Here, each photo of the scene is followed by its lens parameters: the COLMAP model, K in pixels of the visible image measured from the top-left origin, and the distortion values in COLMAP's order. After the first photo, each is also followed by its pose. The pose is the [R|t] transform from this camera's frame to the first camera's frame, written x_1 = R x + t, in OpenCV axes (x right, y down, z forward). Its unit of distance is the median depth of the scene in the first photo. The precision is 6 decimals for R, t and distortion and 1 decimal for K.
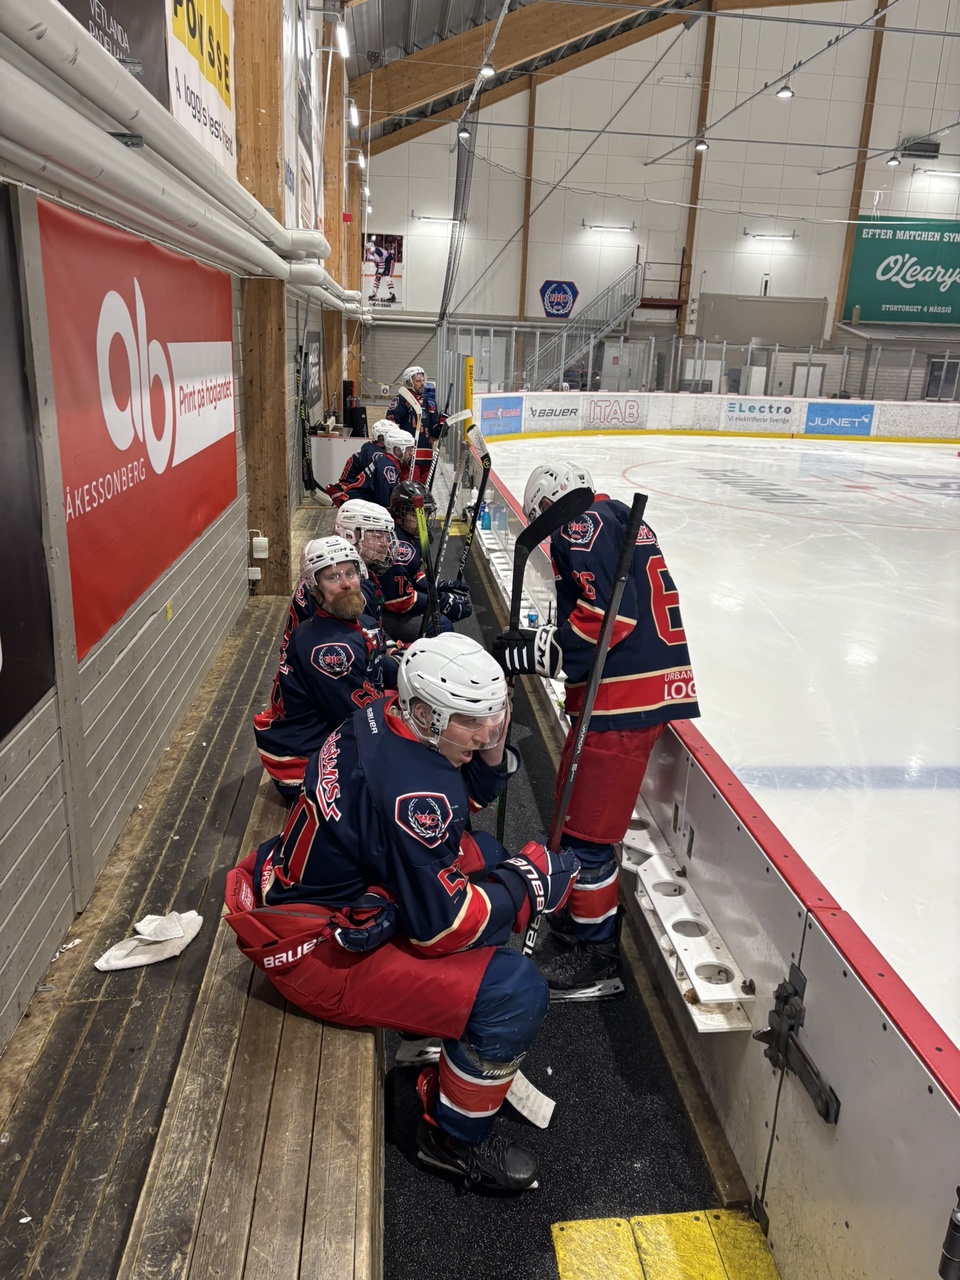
lens RADIAL K [[961.6, 0, 480.0], [0, 961.6, 640.0], [0, 0, 1]] dist [0.045679, 0.001909]
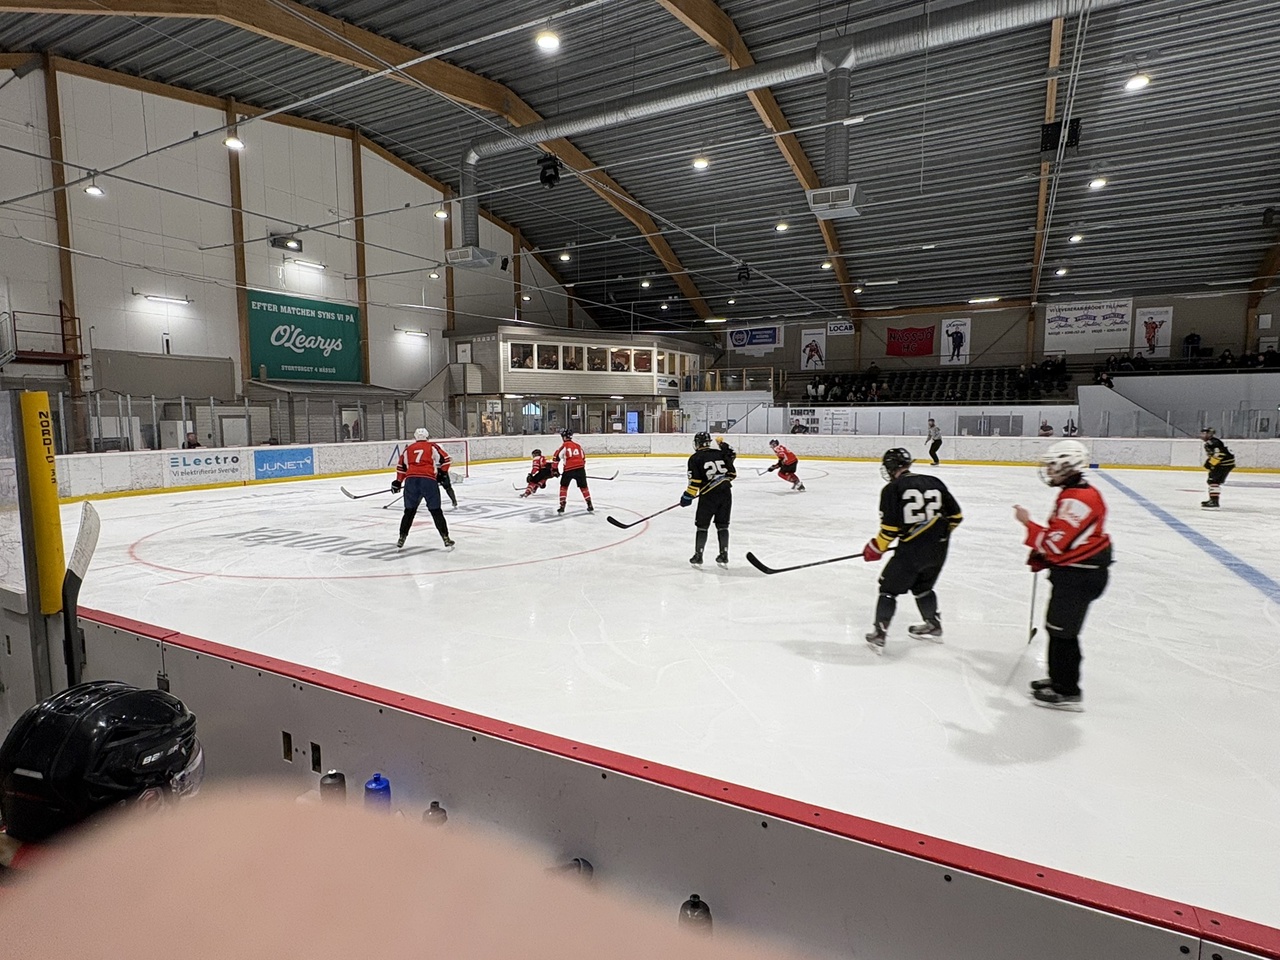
lens RADIAL K [[685.1, 0, 640.0], [0, 685.1, 480.0], [0, 0, 1]] dist [-0.001694, -0.001198]
pose [[0.550047, -0.125038, 0.825720, -0.041129], [0.275261, 0.960622, -0.037896, -0.068645], [-0.788467, 0.248133, 0.562805, 0.252239]]
